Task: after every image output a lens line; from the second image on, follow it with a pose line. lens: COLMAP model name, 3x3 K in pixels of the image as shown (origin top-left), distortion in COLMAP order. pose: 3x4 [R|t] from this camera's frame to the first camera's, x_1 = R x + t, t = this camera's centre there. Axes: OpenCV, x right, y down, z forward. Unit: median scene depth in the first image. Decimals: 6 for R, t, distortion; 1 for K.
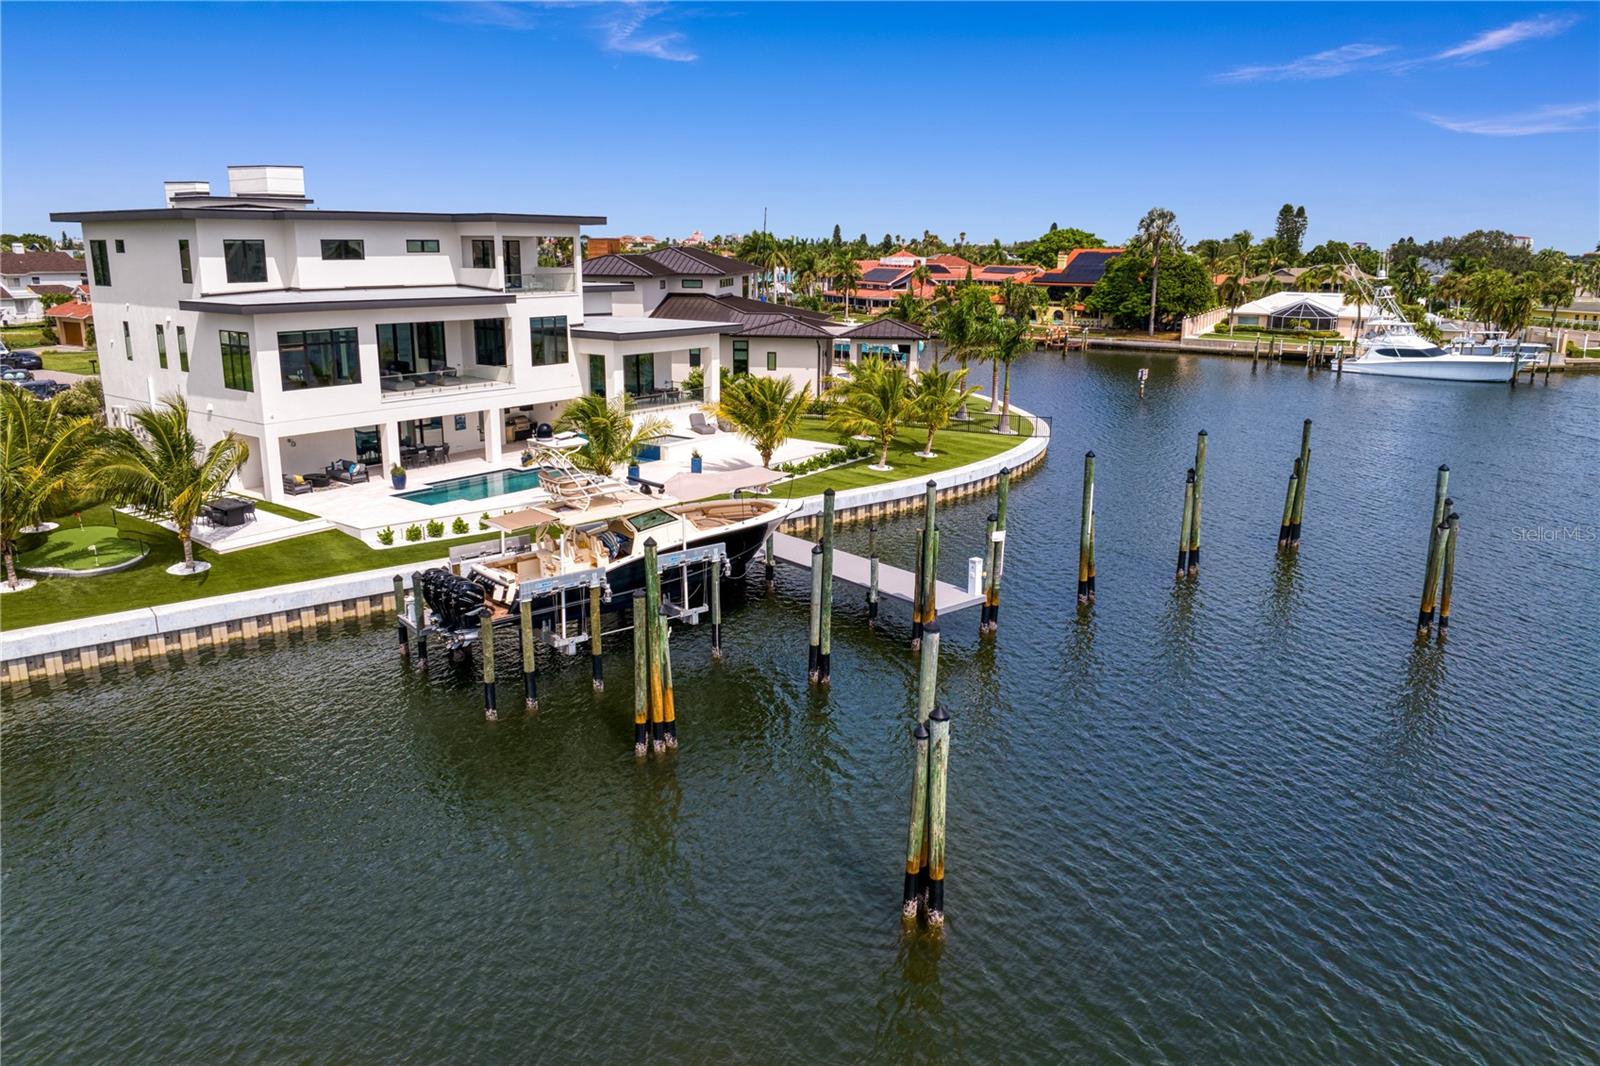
lens RADIAL K [[1127.7, 0, 809.7], [0, 1127.7, 522.4], [0, 0, 1]] dist [-0.035794, -0.004496]
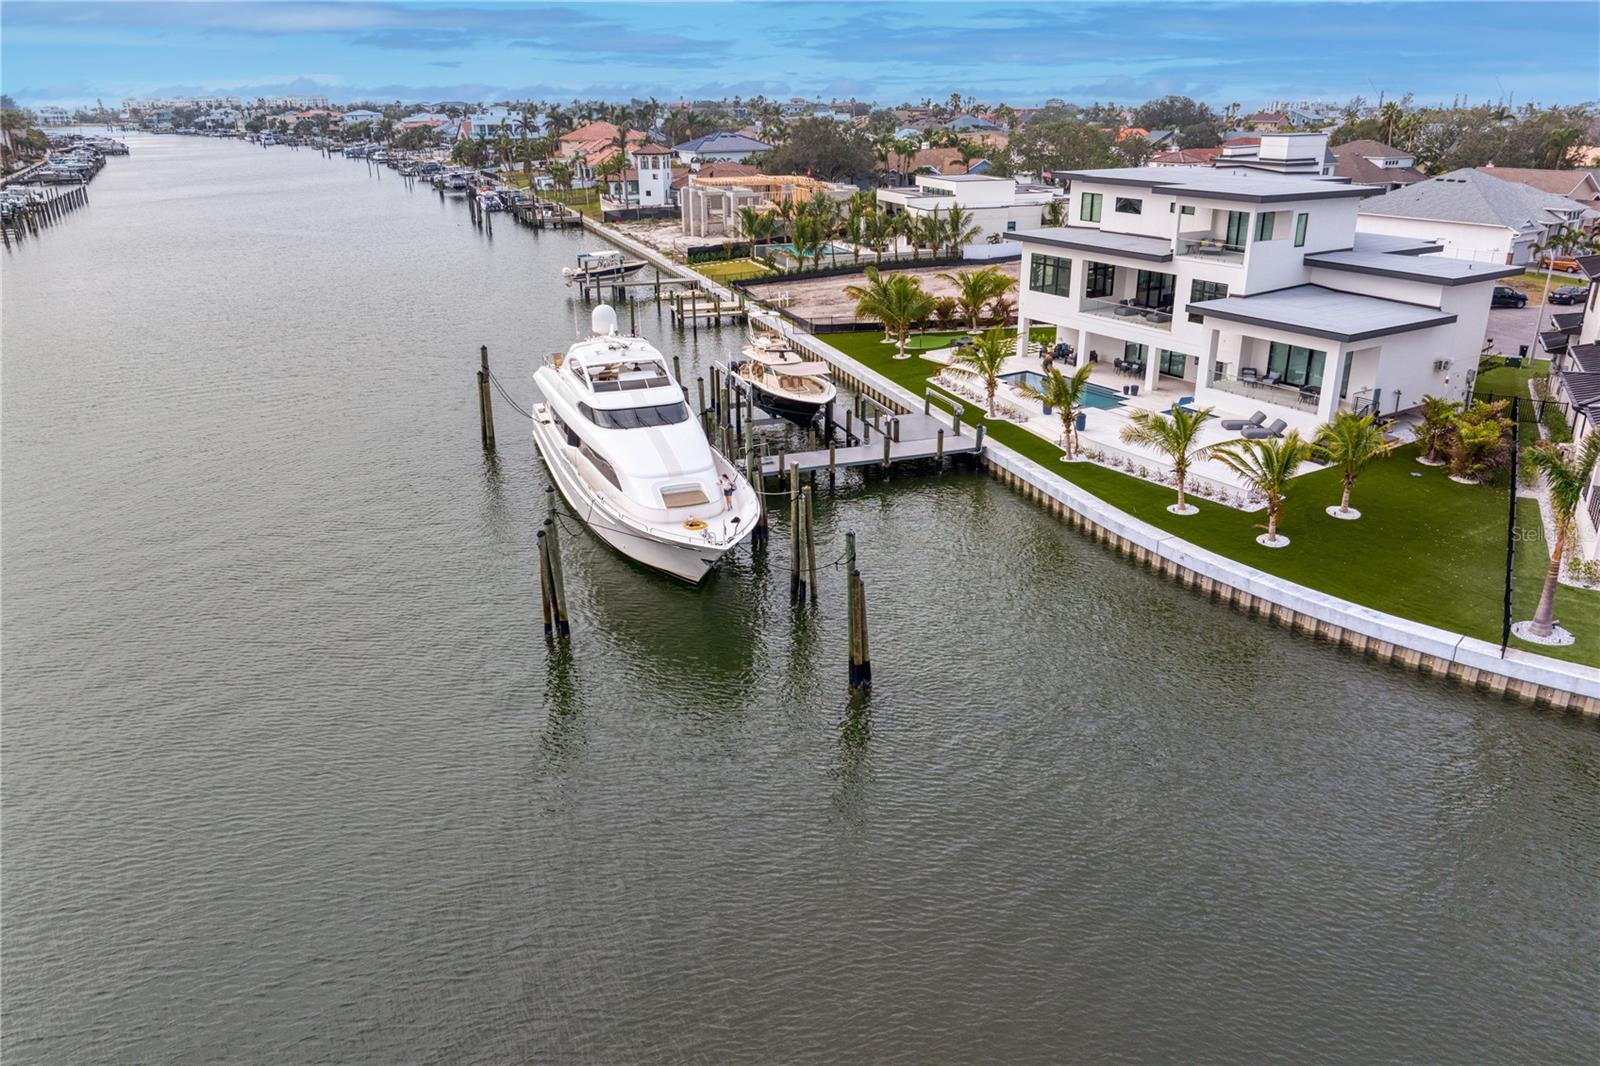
lens RADIAL K [[1127.7, 0, 809.7], [0, 1127.7, 522.4], [0, 0, 1]] dist [-0.035794, -0.004496]
pose [[-0.345767, 0.326015, -0.879863, 0.959985], [-0.222918, 0.882313, 0.414525, -0.346499], [0.911456, 0.339466, -0.232401, 0.983910]]
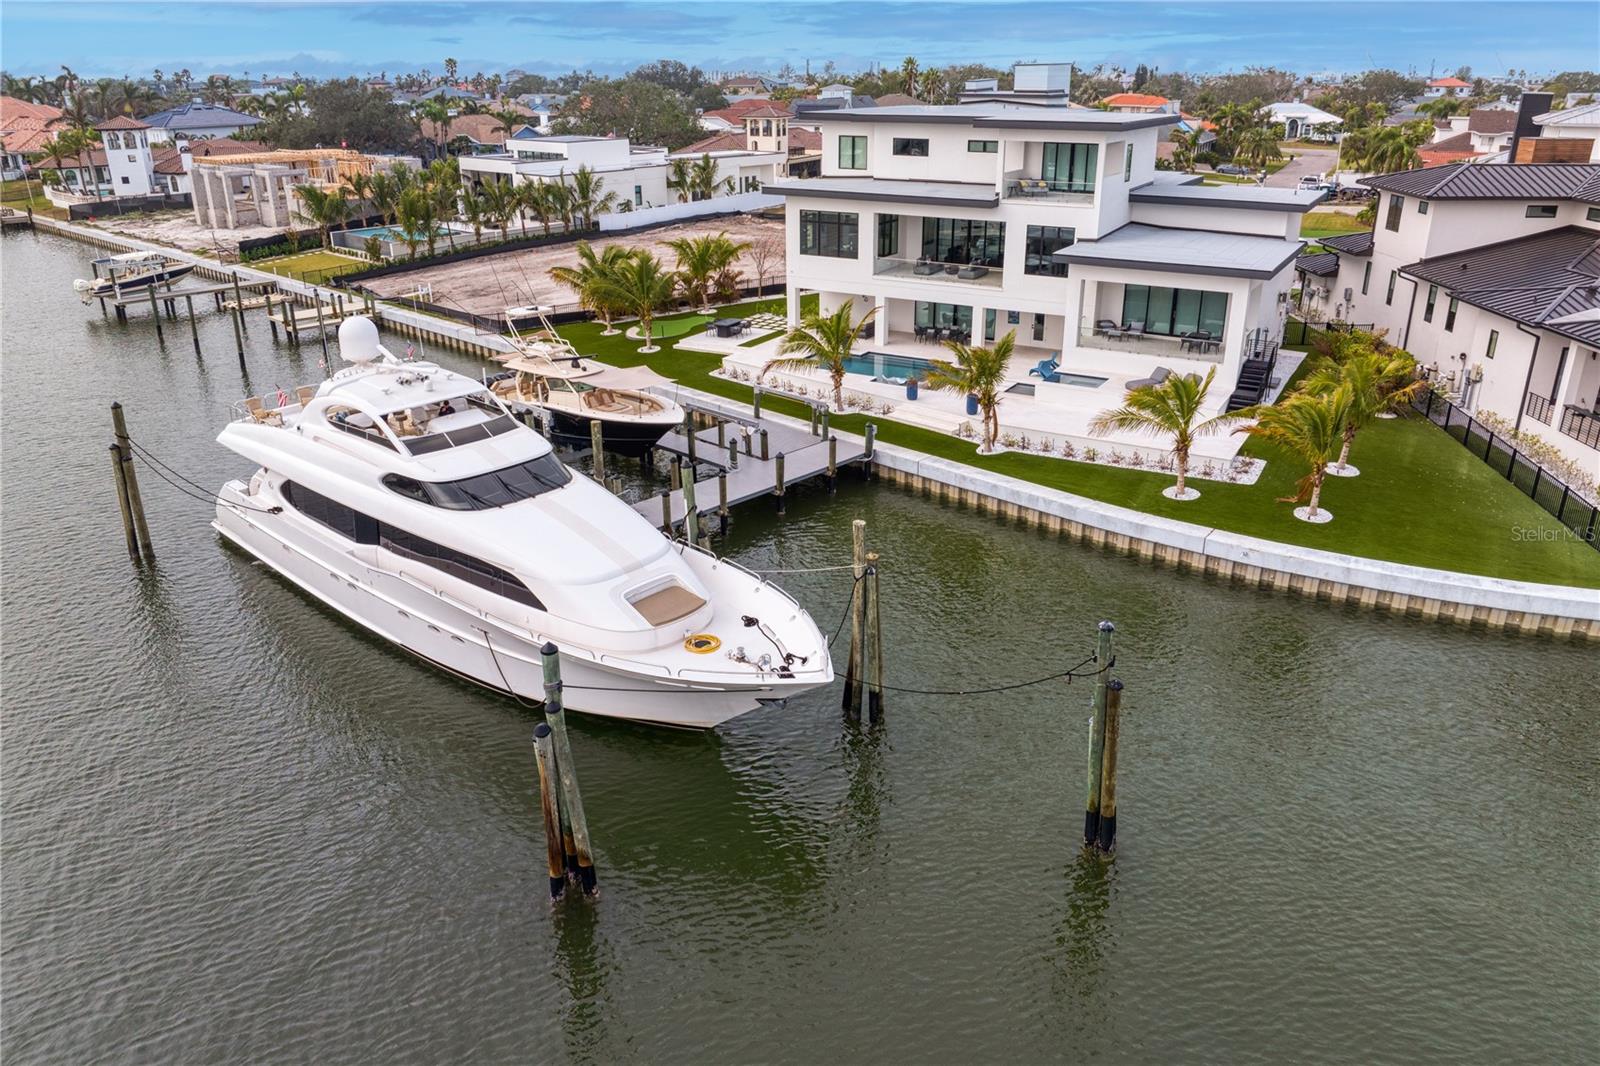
lens RADIAL K [[1127.7, 0, 809.7], [0, 1127.7, 522.4], [0, 0, 1]] dist [-0.035794, -0.004496]
pose [[0.112412, 0.363191, -0.924908, 0.738792], [-0.231776, 0.914716, 0.331019, -0.223893], [0.966252, 0.177161, 0.187004, 0.666982]]
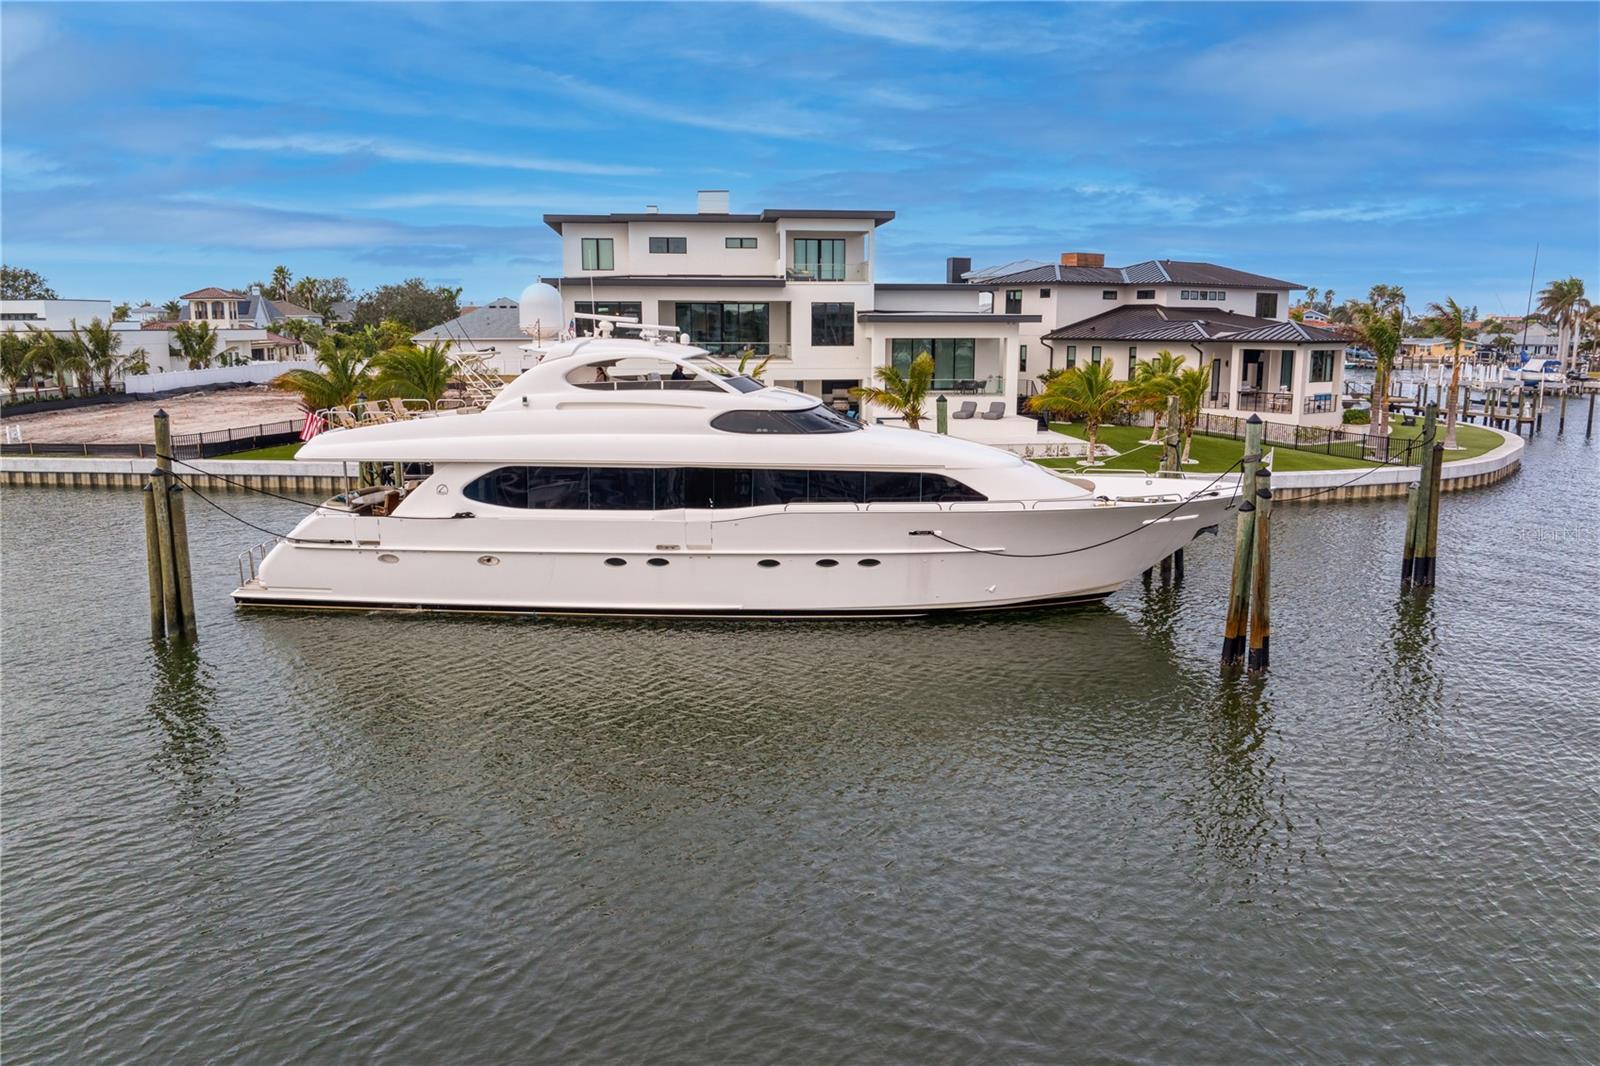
lens RADIAL K [[1127.7, 0, 809.7], [0, 1127.7, 522.4], [0, 0, 1]] dist [-0.035794, -0.004496]
pose [[0.687713, 0.115189, -0.716786, 0.579412], [-0.166208, 0.986090, -0.001000, 0.036660], [0.706701, 0.119824, 0.697292, 0.234379]]
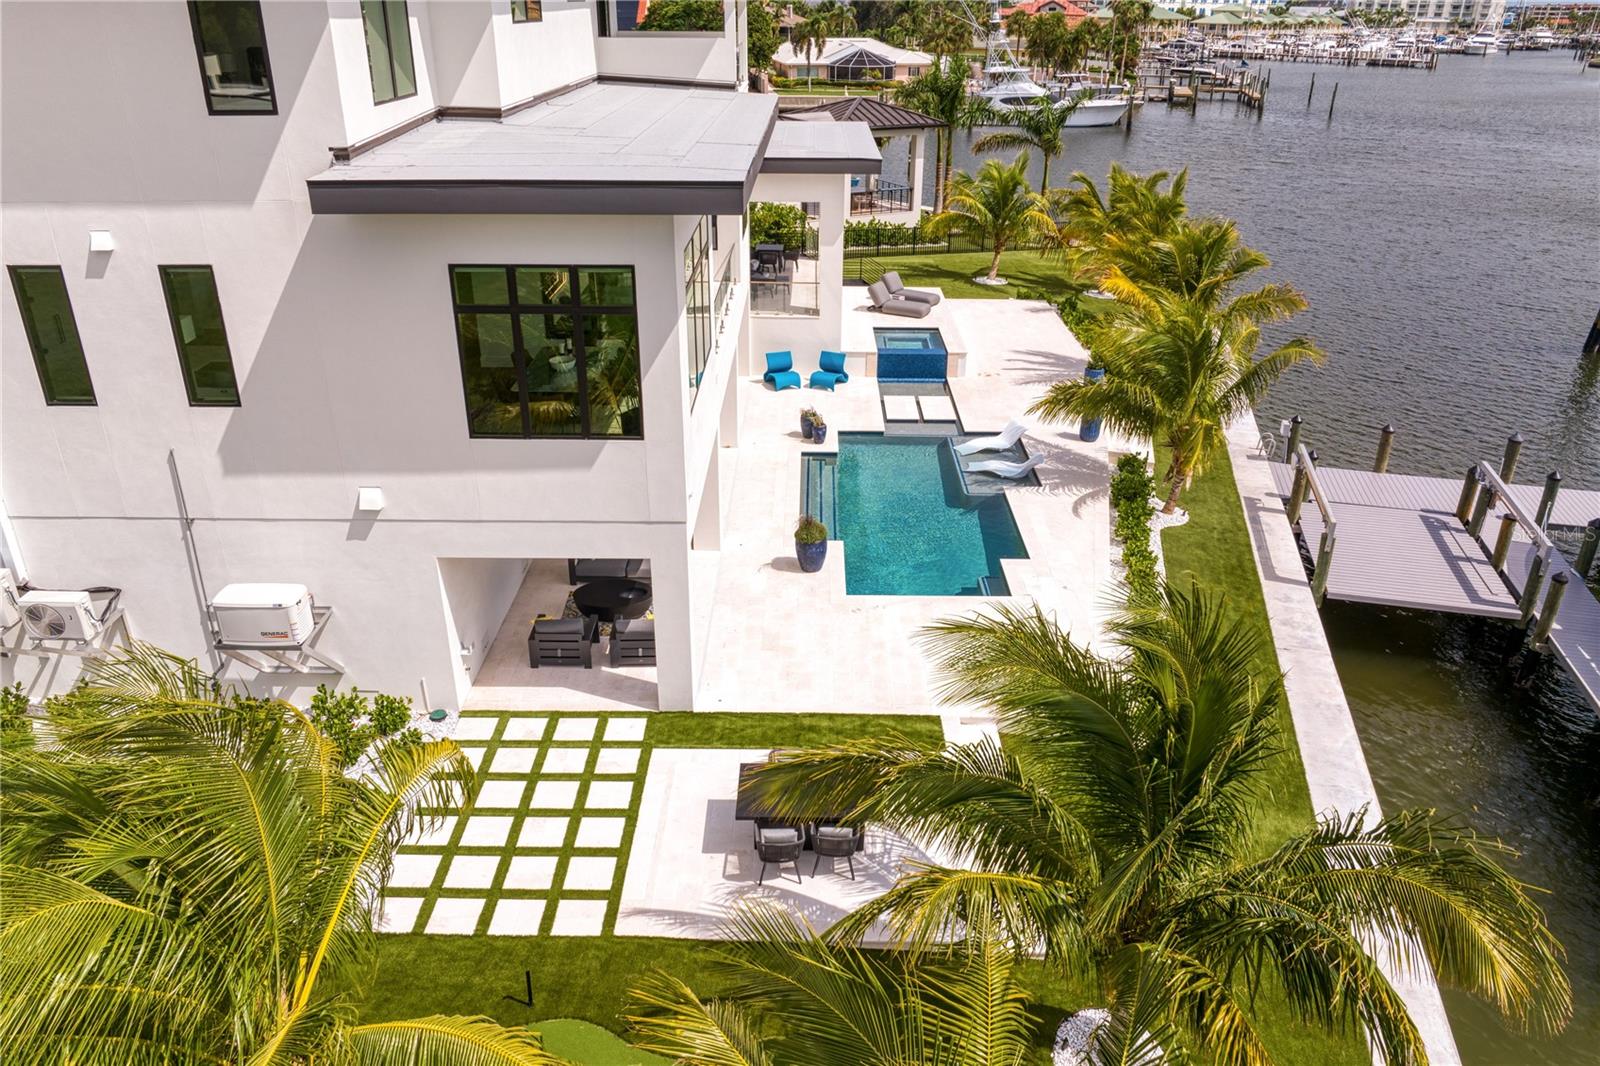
lens RADIAL K [[1127.7, 0, 809.7], [0, 1127.7, 522.4], [0, 0, 1]] dist [-0.035794, -0.004496]
pose [[0.805722, -0.253155, 0.535467, -0.524529], [0.138243, 0.959464, 0.245595, -0.137701], [-0.575935, -0.123857, 0.808058, 0.560970]]
